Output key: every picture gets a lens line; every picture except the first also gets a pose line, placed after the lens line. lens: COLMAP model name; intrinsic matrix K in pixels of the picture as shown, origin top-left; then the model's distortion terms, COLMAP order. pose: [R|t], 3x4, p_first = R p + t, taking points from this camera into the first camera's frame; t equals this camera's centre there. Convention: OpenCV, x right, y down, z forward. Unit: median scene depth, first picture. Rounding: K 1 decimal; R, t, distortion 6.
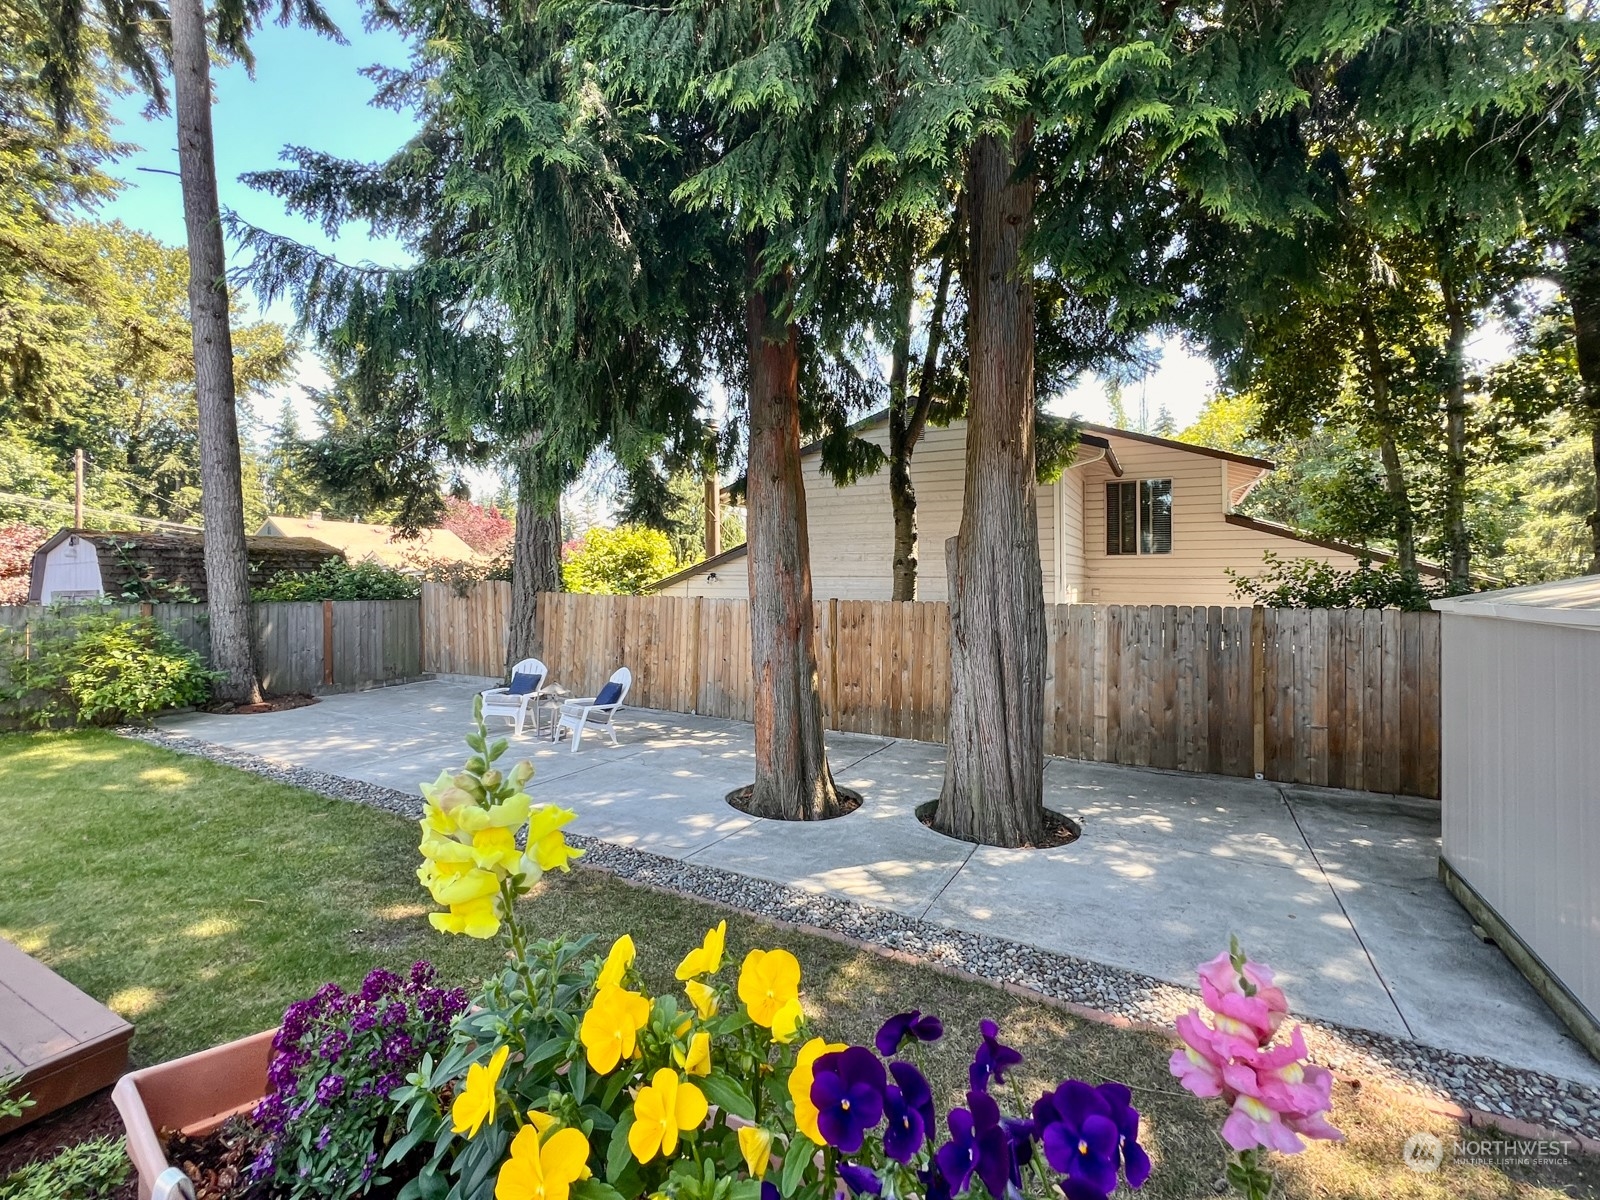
lens RADIAL K [[690.1, 0, 799.4], [0, 690.1, 586.3], [0, 0, 1]] dist [-0.000455, -0.000526]
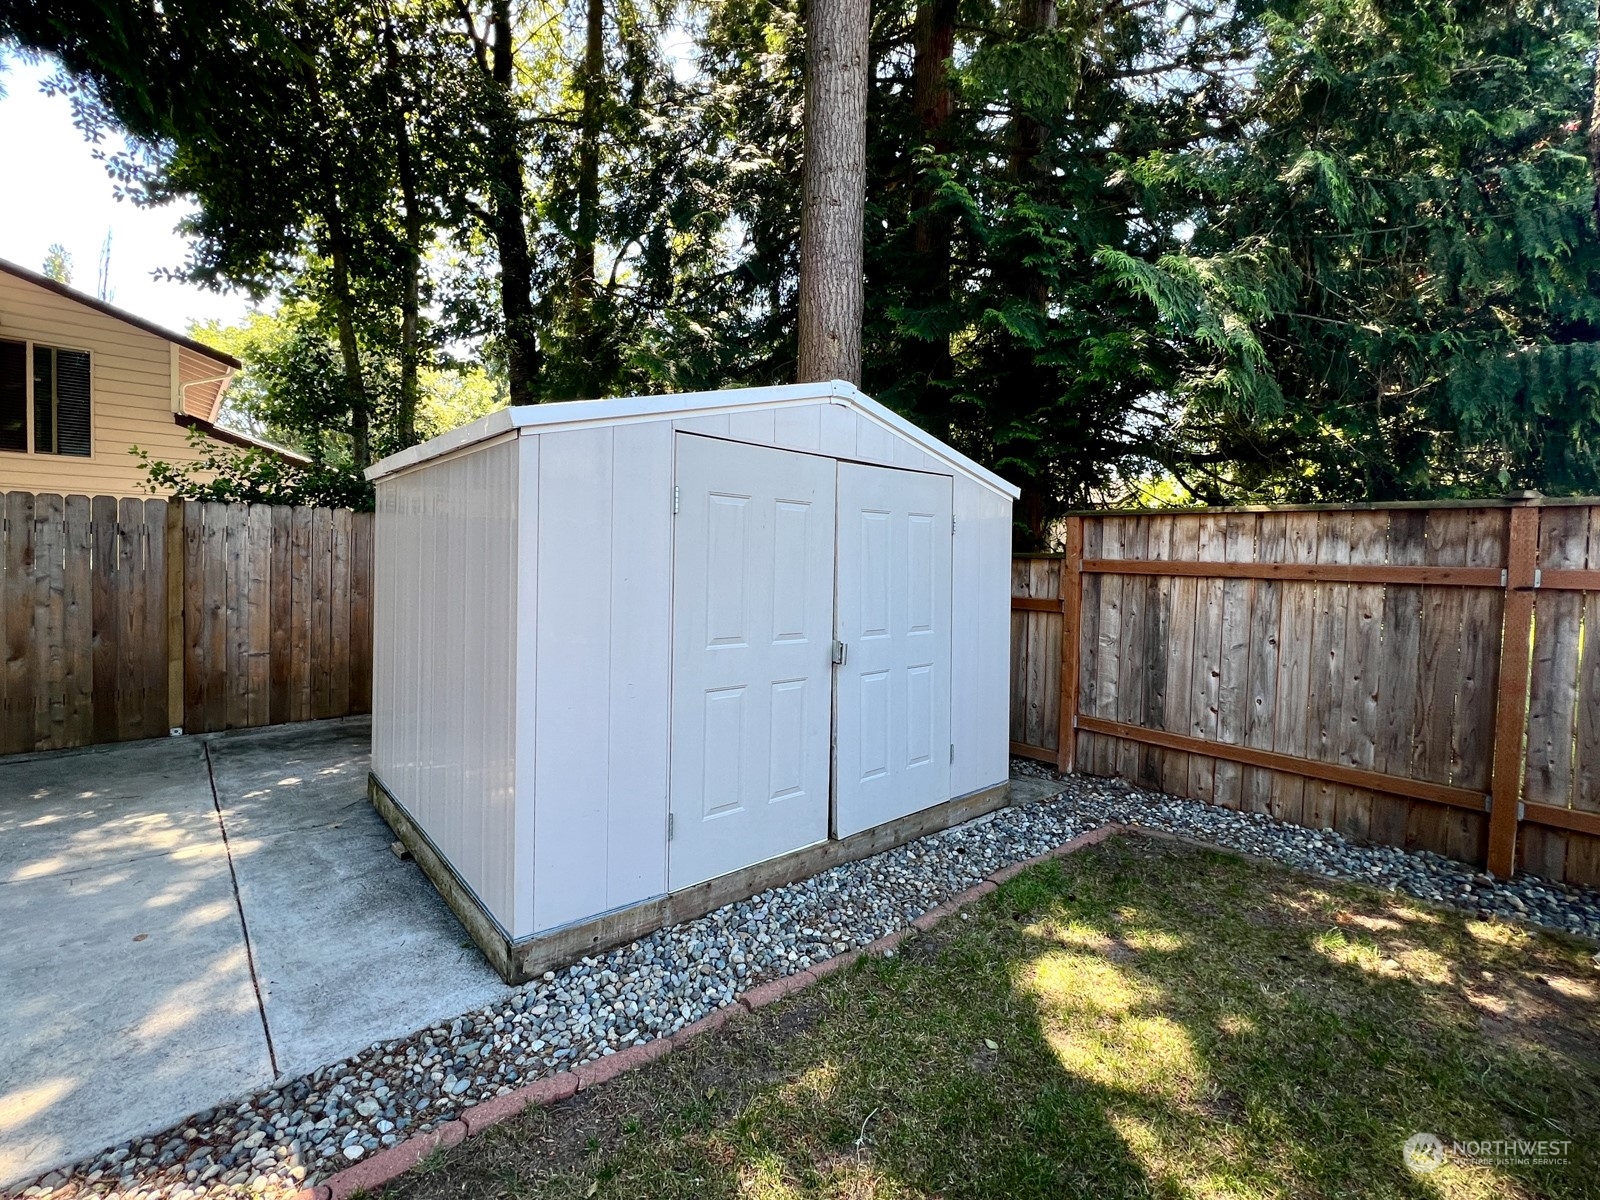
lens RADIAL K [[680.3, 0, 798.8], [0, 680.3, 580.6], [0, 0, 1]] dist [-0.002137, -0.000463]
pose [[0.308803, -0.016462, 0.950983, 0.206727], [-0.035628, 0.998948, 0.028861, 0.077631], [-0.950458, -0.042794, 0.307892, 0.171288]]
